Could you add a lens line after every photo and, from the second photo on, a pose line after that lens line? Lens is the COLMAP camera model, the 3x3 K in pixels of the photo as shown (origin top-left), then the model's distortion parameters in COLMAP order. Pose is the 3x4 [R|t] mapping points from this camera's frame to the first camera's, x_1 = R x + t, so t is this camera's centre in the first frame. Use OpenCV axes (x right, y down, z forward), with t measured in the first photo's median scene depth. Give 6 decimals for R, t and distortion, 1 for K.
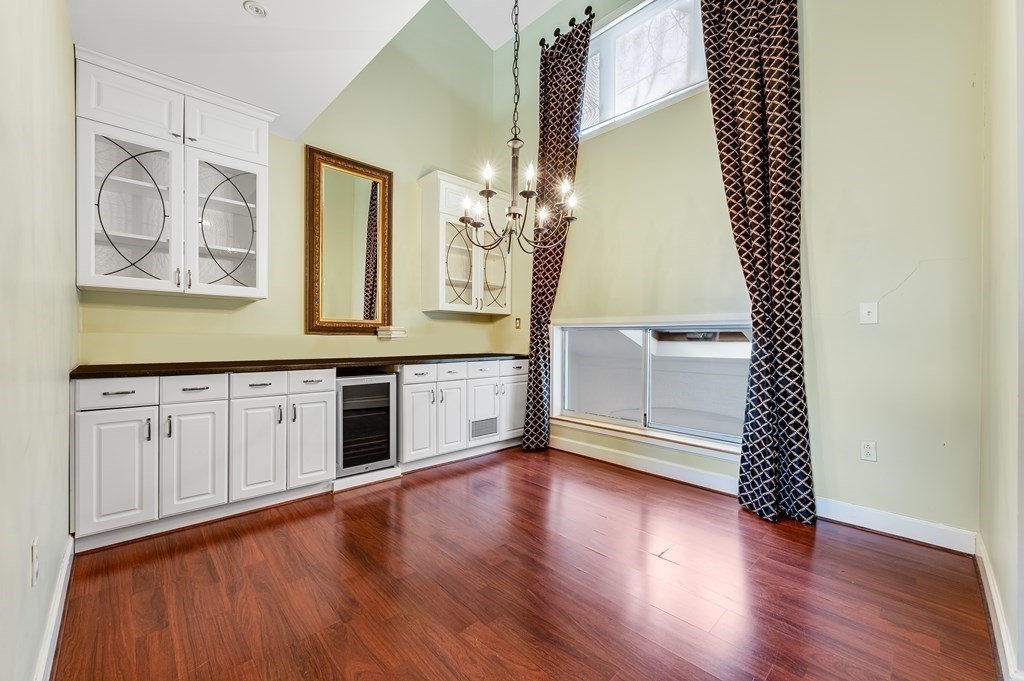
lens RADIAL K [[413.7, 0, 519.5], [0, 413.7, 338.7], [0, 0, 1]] dist [0.002146, 0.000379]
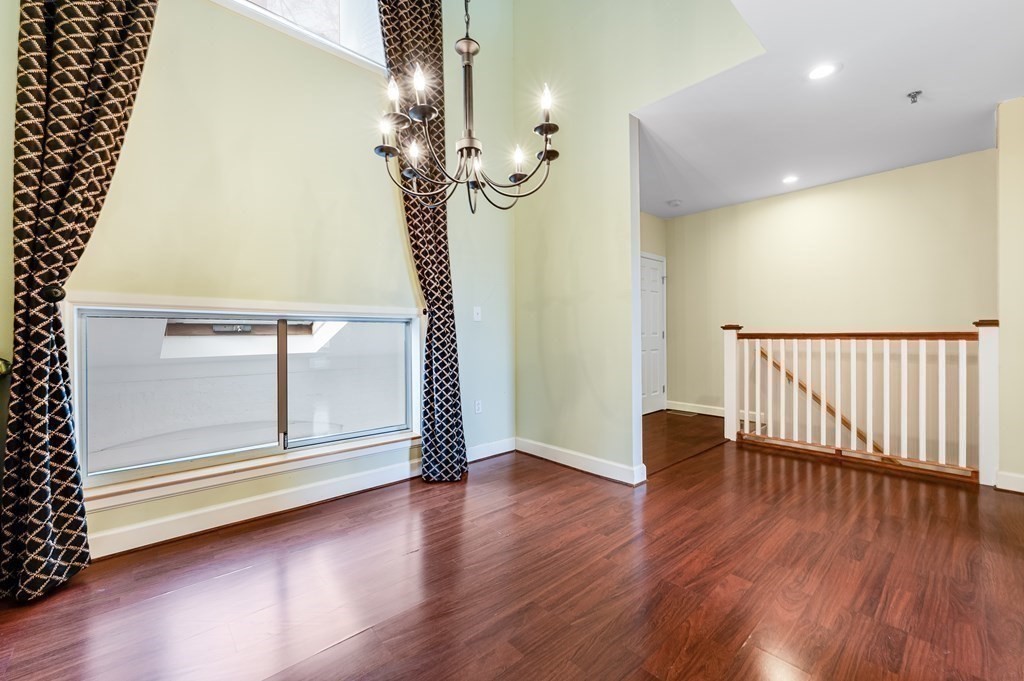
lens RADIAL K [[413.7, 0, 519.3], [0, 413.7, 336.7], [0, 0, 1]] dist [0.002146, 0.000379]
pose [[0.019487, -0.013197, 0.999723, -0.383439], [0.003967, 0.999906, 0.013122, 0.000546], [-0.999802, 0.003710, 0.019538, 0.495402]]
